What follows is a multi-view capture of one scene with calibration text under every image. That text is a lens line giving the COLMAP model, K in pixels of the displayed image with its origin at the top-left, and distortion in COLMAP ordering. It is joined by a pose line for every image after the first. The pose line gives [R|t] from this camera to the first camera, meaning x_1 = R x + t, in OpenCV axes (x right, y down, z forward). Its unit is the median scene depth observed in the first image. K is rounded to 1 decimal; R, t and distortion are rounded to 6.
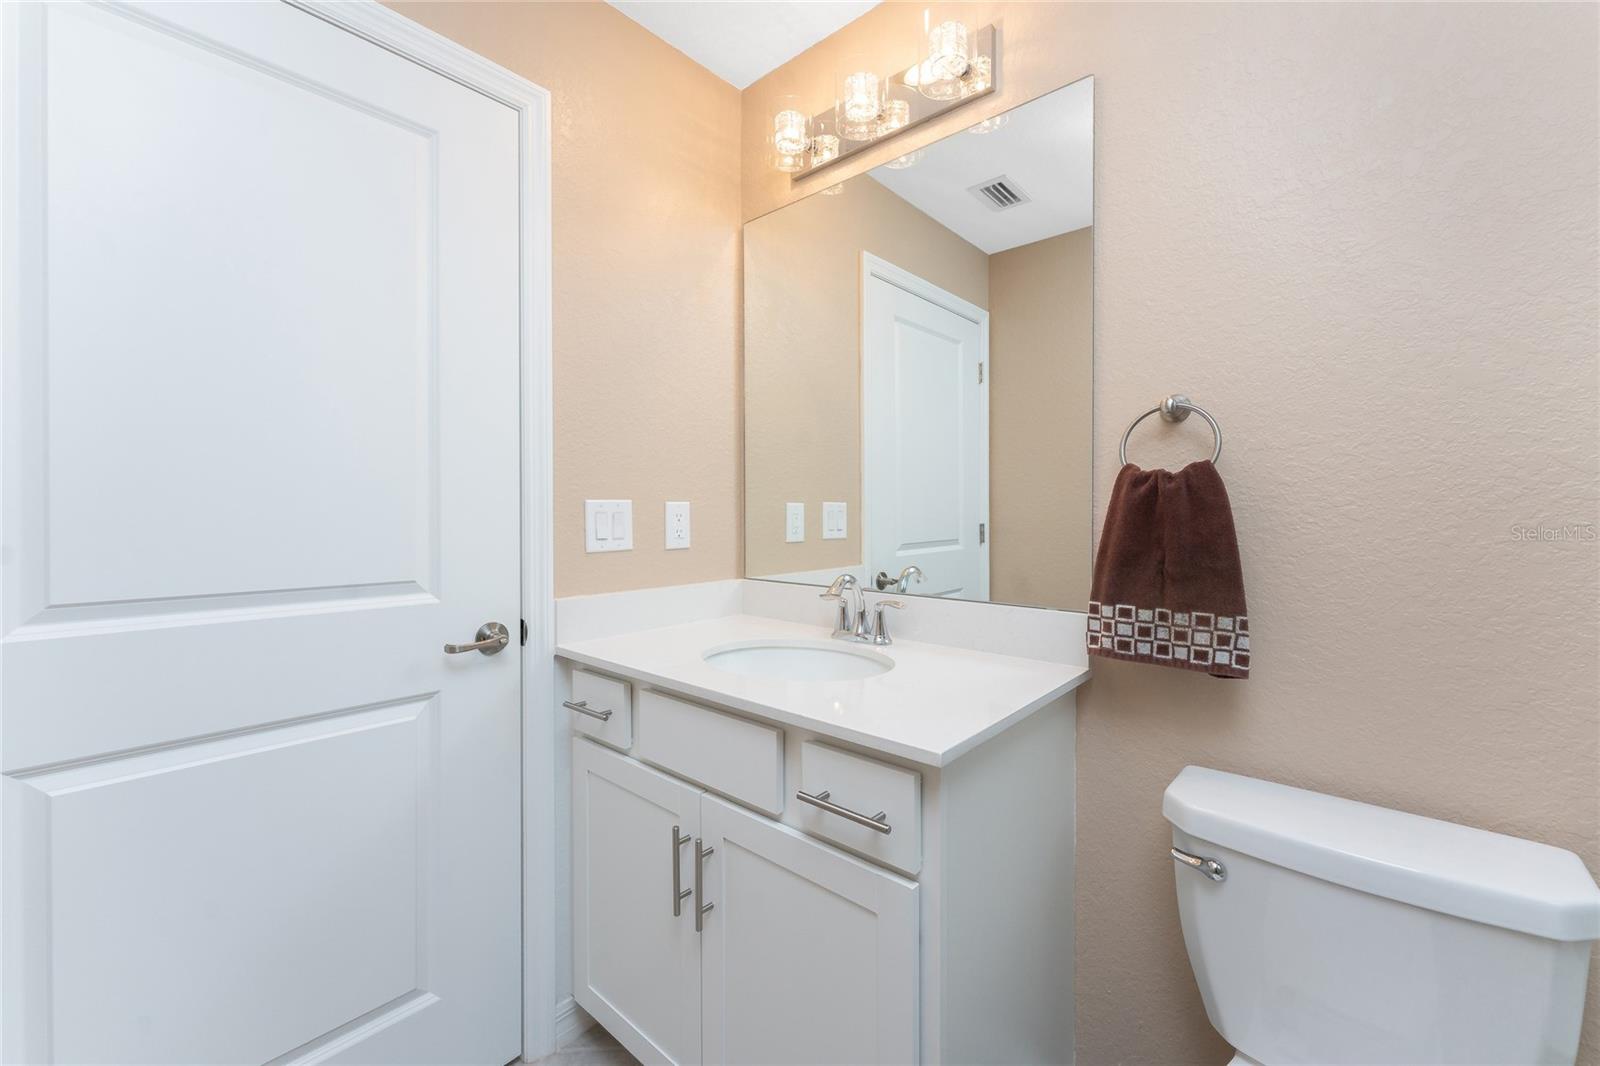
lens RADIAL K [[644.9, 0, 809.2], [0, 644.9, 529.0], [0, 0, 1]] dist [0.007506, 0.000046]
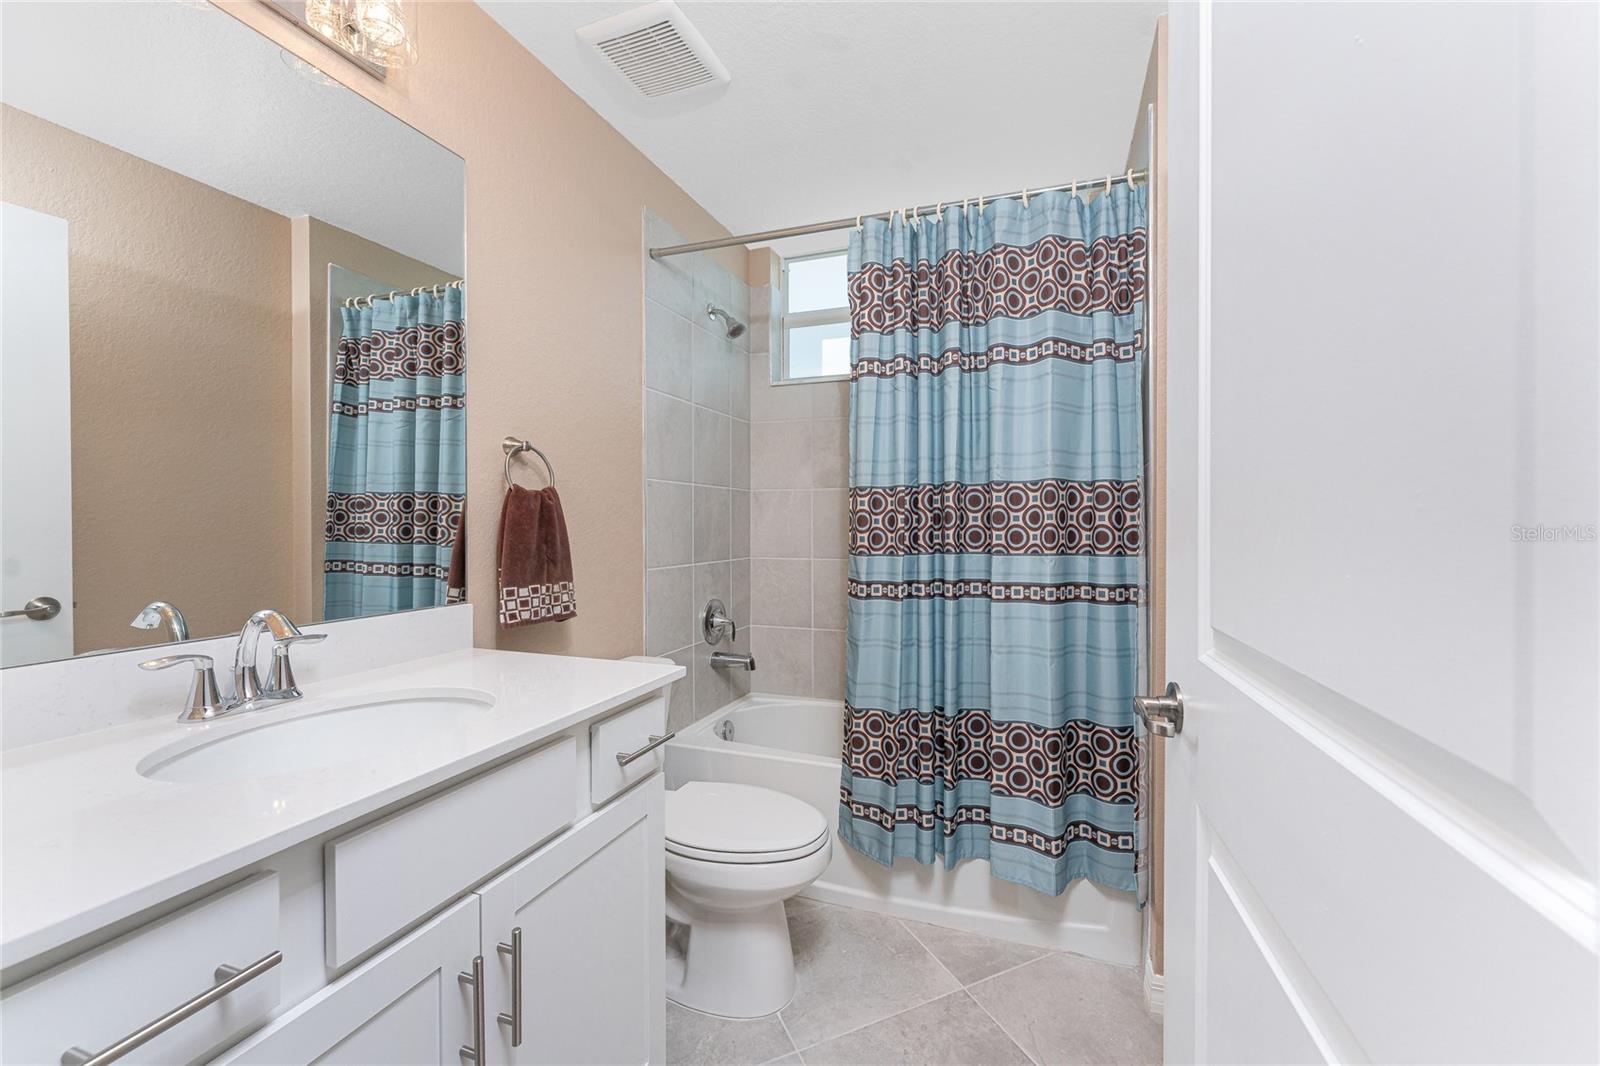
lens RADIAL K [[644.9, 0, 805.9], [0, 644.9, 523.8], [0, 0, 1]] dist [0.007506, 0.000046]
pose [[-0.357130, -0.003886, 0.934047, -1.045748], [0.025245, 0.999586, 0.013811, -0.021247], [-0.933713, 0.028512, -0.356884, 0.940839]]
